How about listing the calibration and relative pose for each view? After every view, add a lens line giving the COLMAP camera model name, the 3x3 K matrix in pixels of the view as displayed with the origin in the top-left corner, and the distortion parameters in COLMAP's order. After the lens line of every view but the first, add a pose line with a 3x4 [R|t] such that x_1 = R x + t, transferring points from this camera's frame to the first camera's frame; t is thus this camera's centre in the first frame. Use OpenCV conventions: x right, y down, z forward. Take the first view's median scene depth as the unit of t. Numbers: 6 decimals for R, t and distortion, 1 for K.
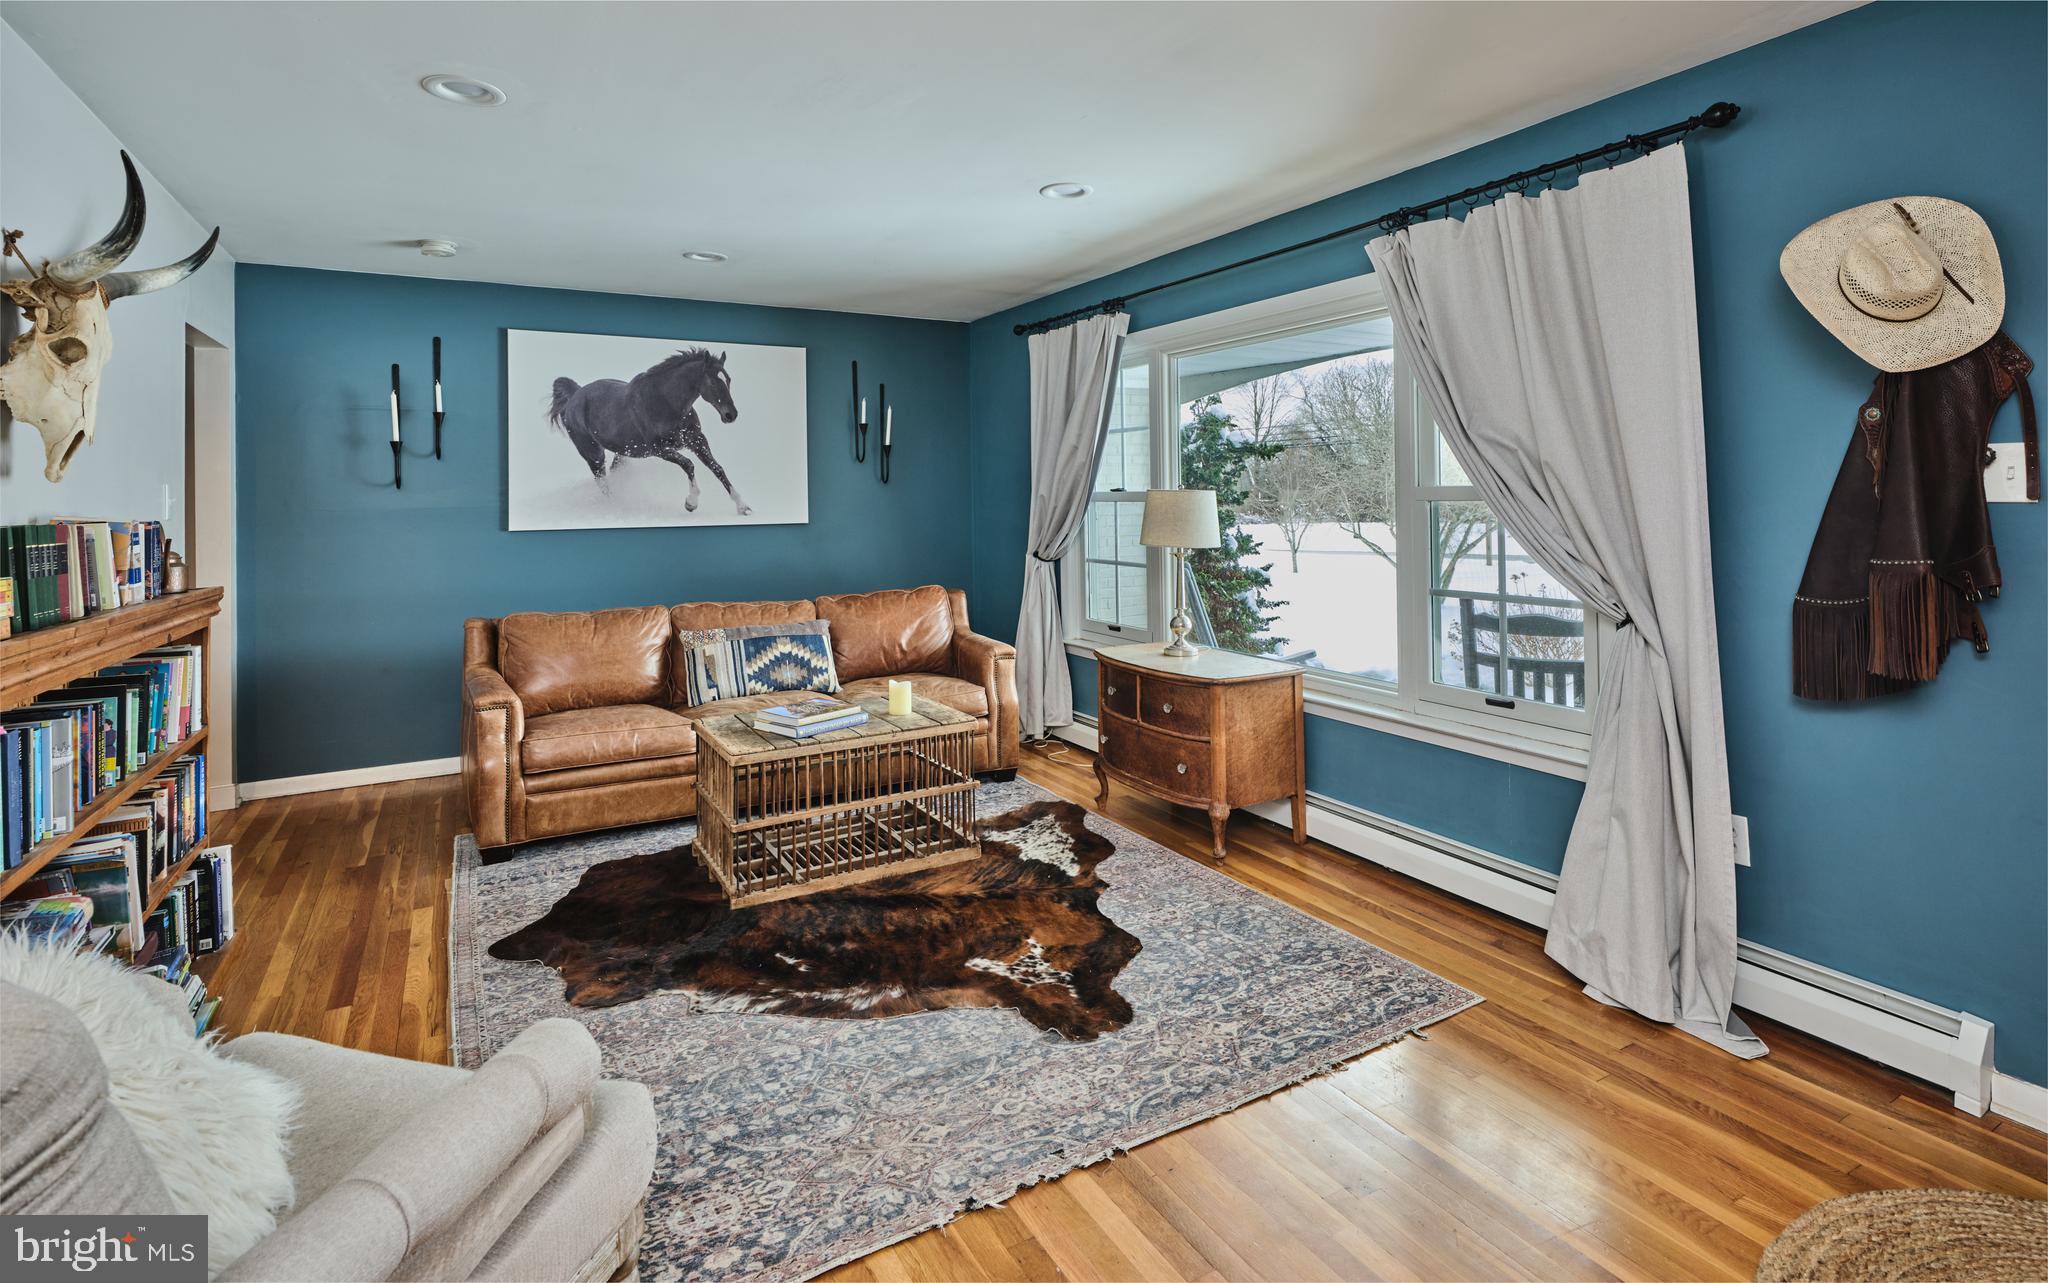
lens RADIAL K [[995.1, 0, 1024.9], [0, 995.1, 479.7], [0, 0, 1]] dist [-0.000713, -0.000244]
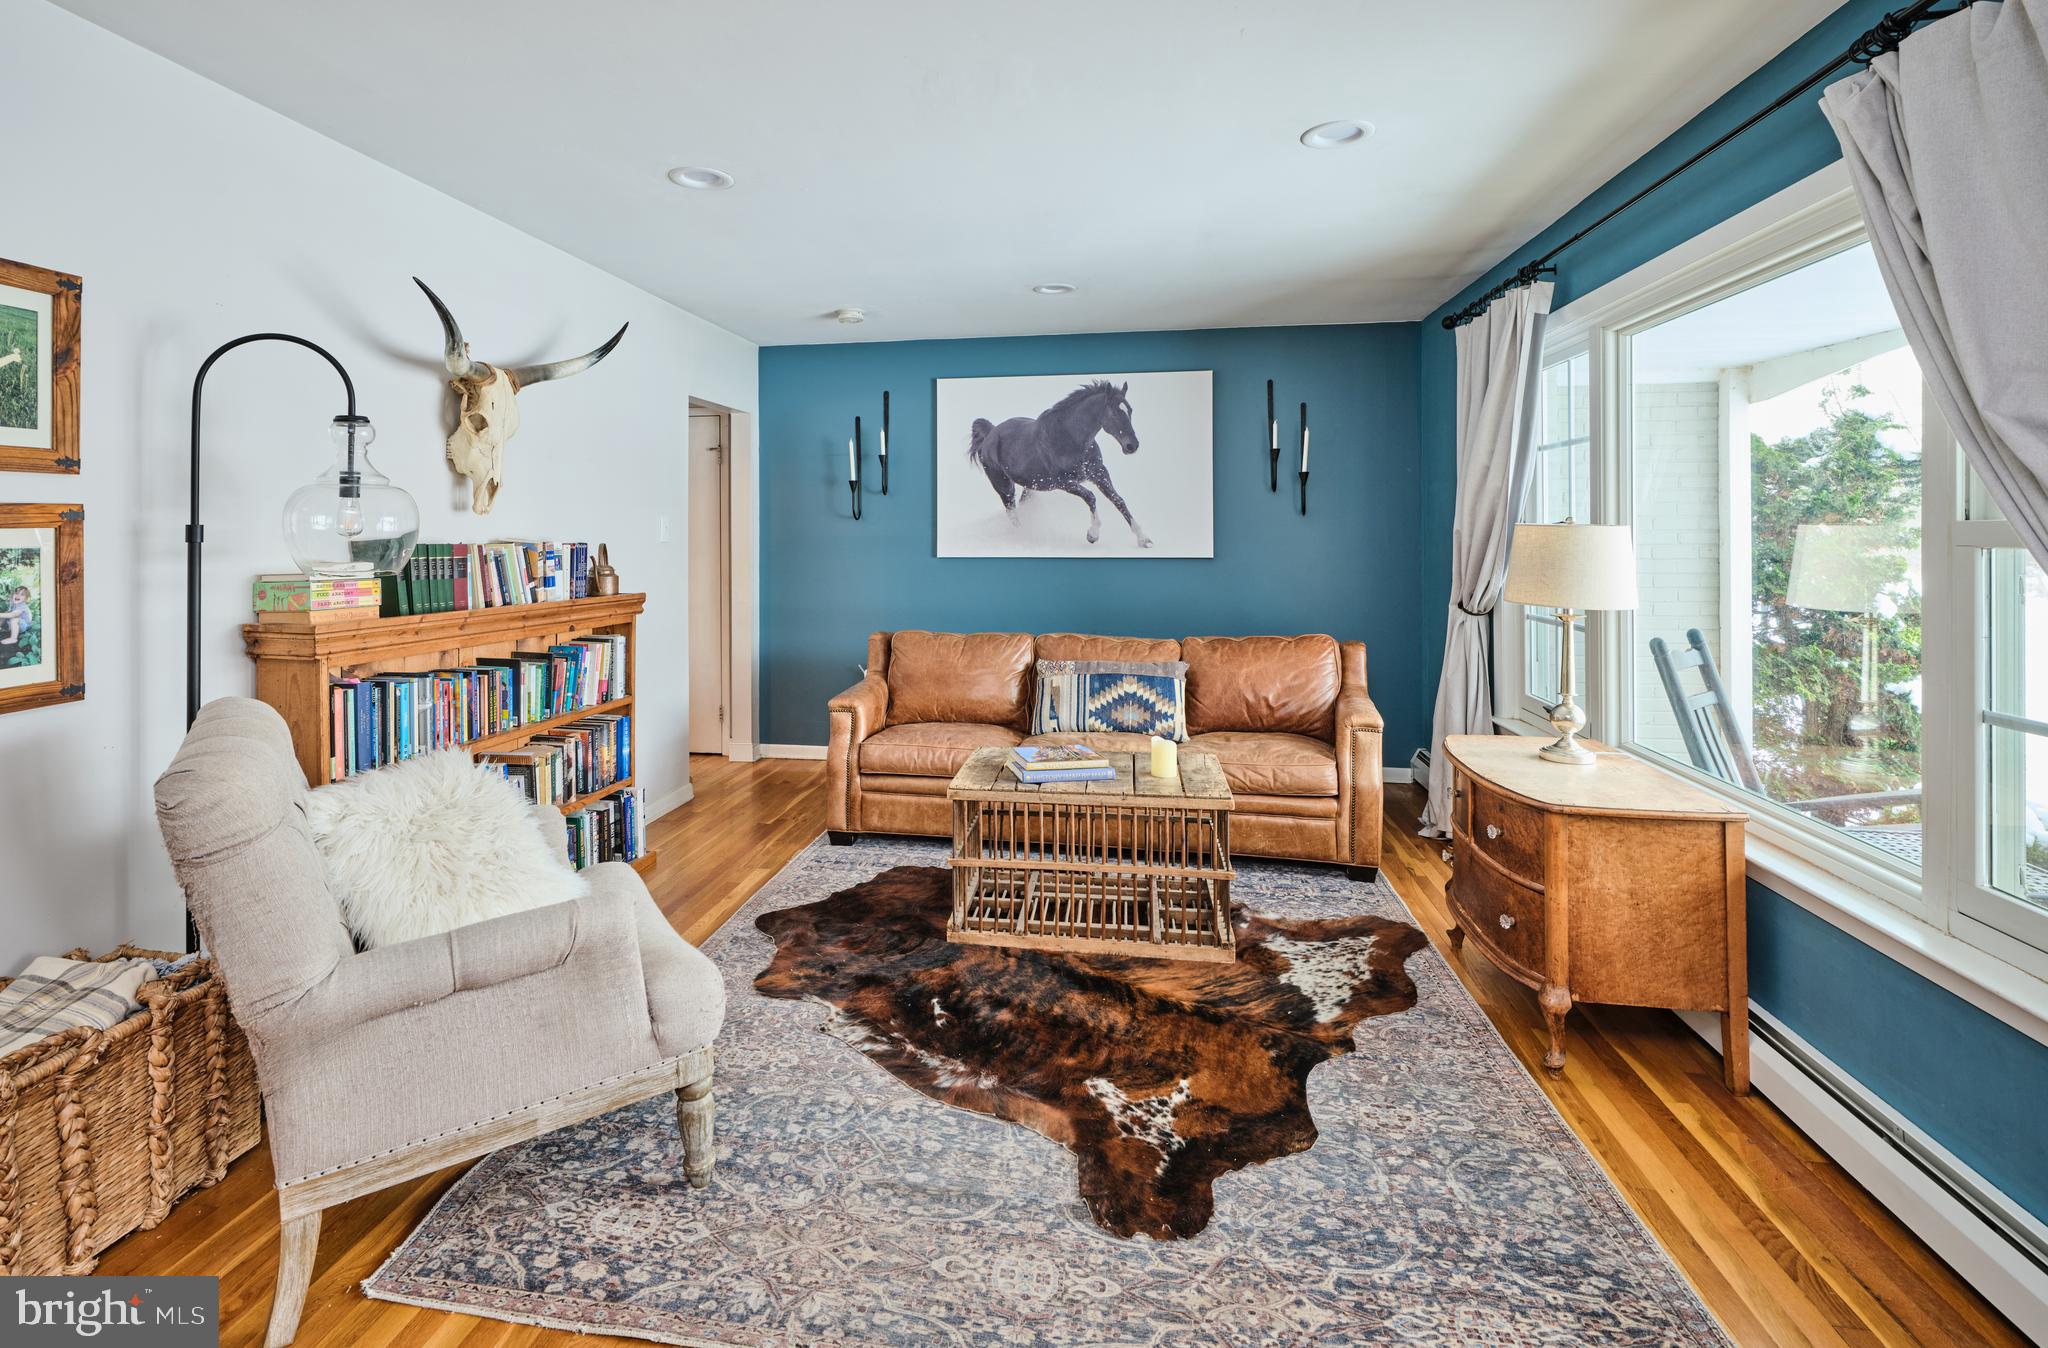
lens RADIAL K [[973.7, 0, 956.9], [0, 973.7, 525.3], [0, 0, 1]] dist [-0.010713, 0.006007]
pose [[0.768344, 0.006284, -0.640006, 0.289166], [0.002535, 0.999914, 0.012860, 0.001237], [0.640032, -0.011503, 0.768262, 0.224922]]
